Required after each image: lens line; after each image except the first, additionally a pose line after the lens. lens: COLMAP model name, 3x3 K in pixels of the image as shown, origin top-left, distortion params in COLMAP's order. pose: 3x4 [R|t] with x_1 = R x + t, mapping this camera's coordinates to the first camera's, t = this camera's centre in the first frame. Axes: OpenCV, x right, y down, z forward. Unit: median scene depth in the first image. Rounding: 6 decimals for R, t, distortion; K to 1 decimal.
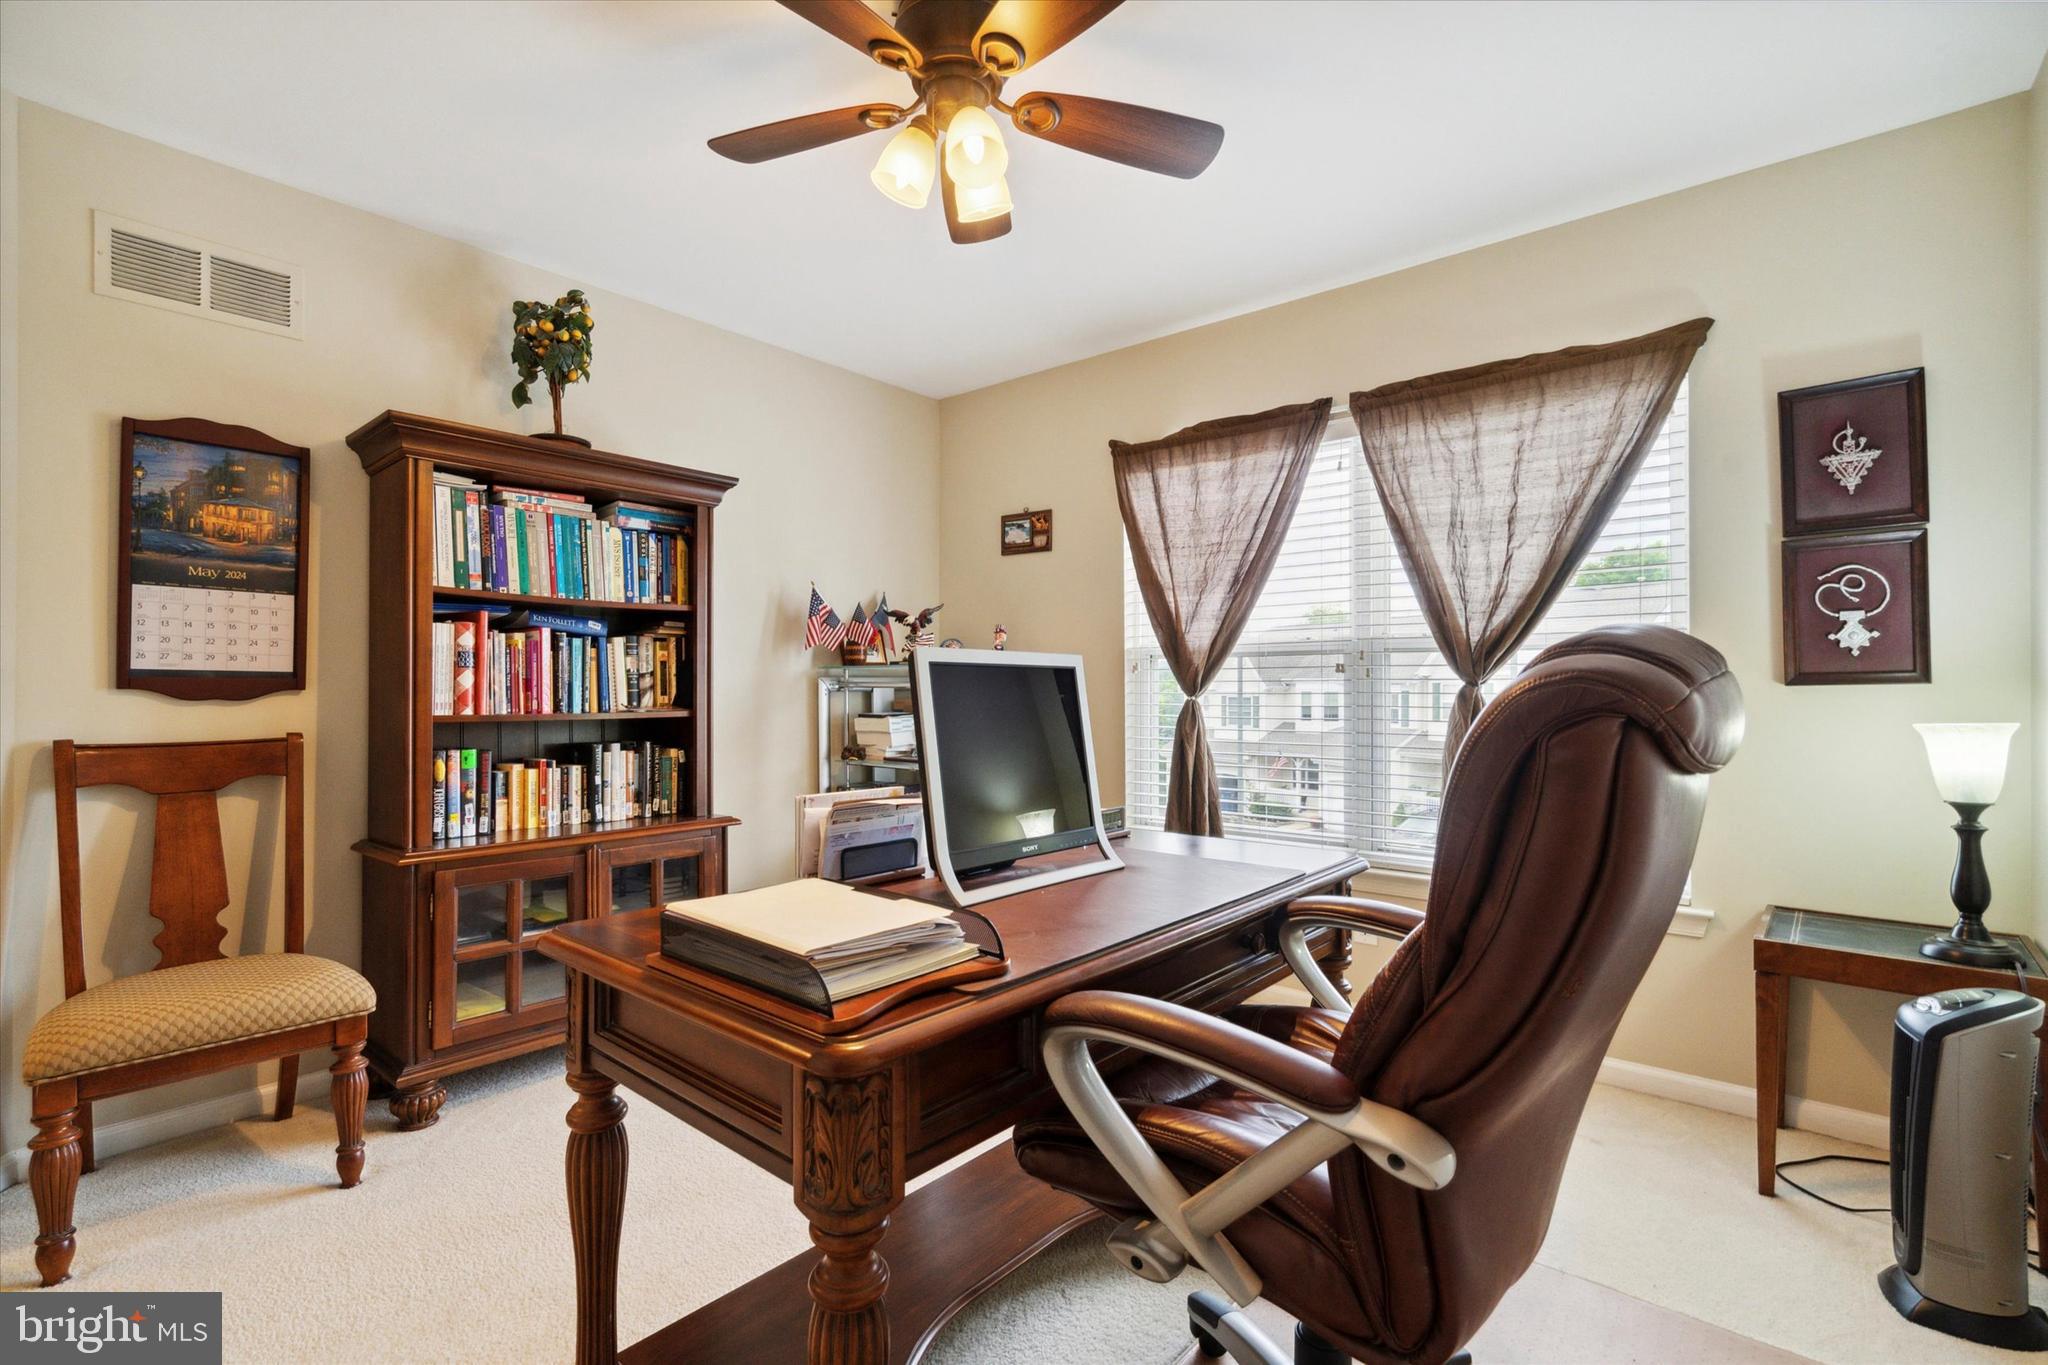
lens RADIAL K [[930.1, 0, 1023.3], [0, 930.1, 682.1], [0, 0, 1]] dist [-0.001075, -0.000322]
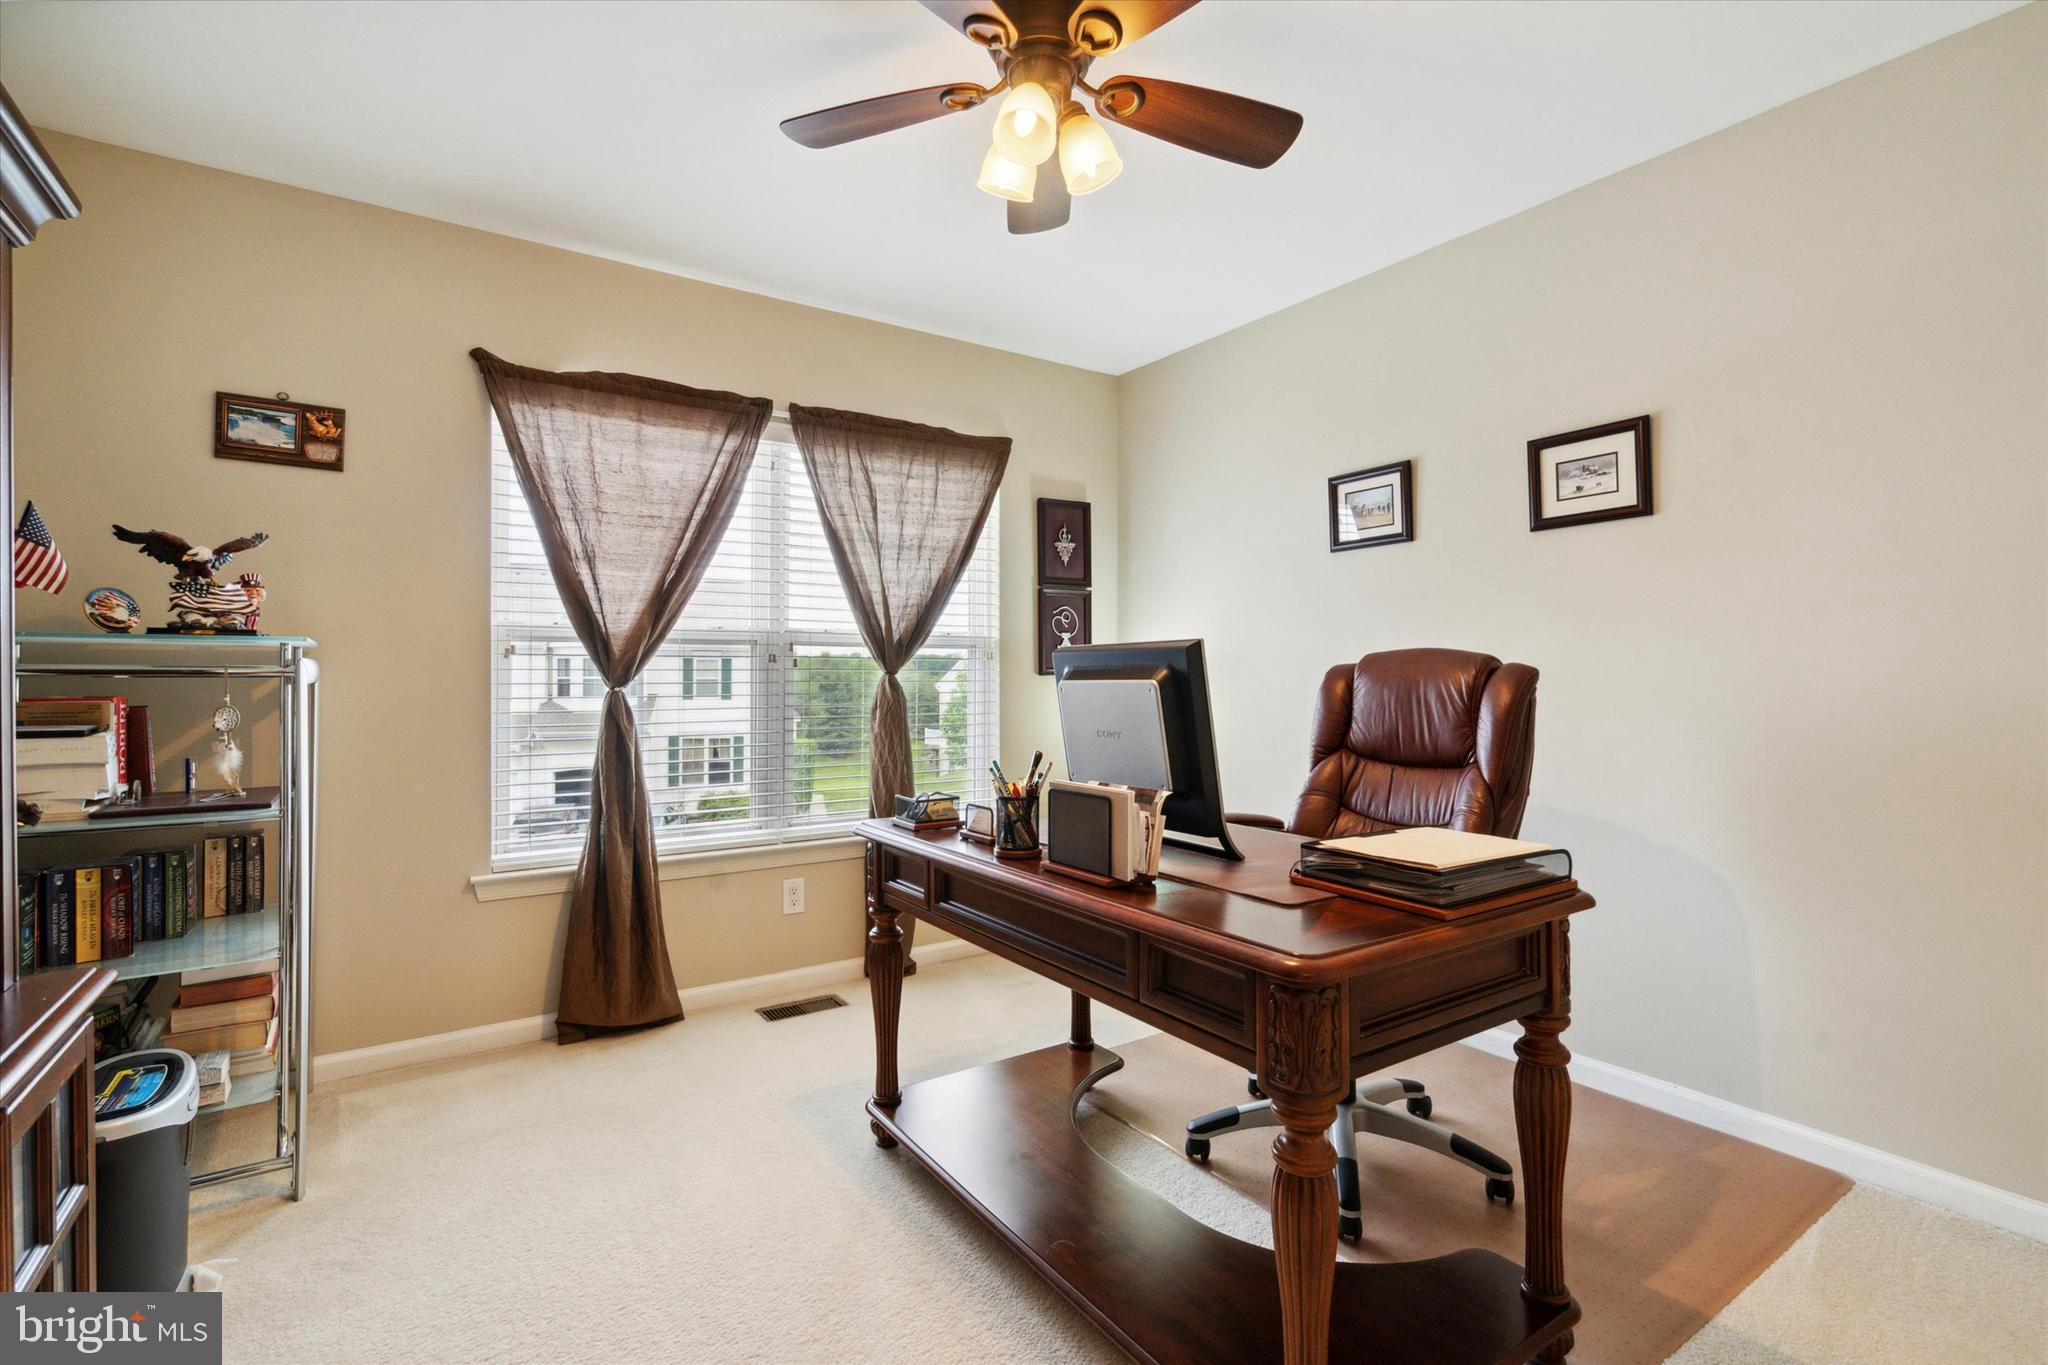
lens RADIAL K [[930.1, 0, 1022.0], [0, 930.1, 674.8], [0, 0, 1]] dist [-0.001075, -0.000322]
pose [[0.275203, 0.003280, 0.961380, -0.619896], [-0.003176, 0.999992, -0.002503, 0.006015], [-0.961381, -0.002364, 0.275211, 0.452490]]
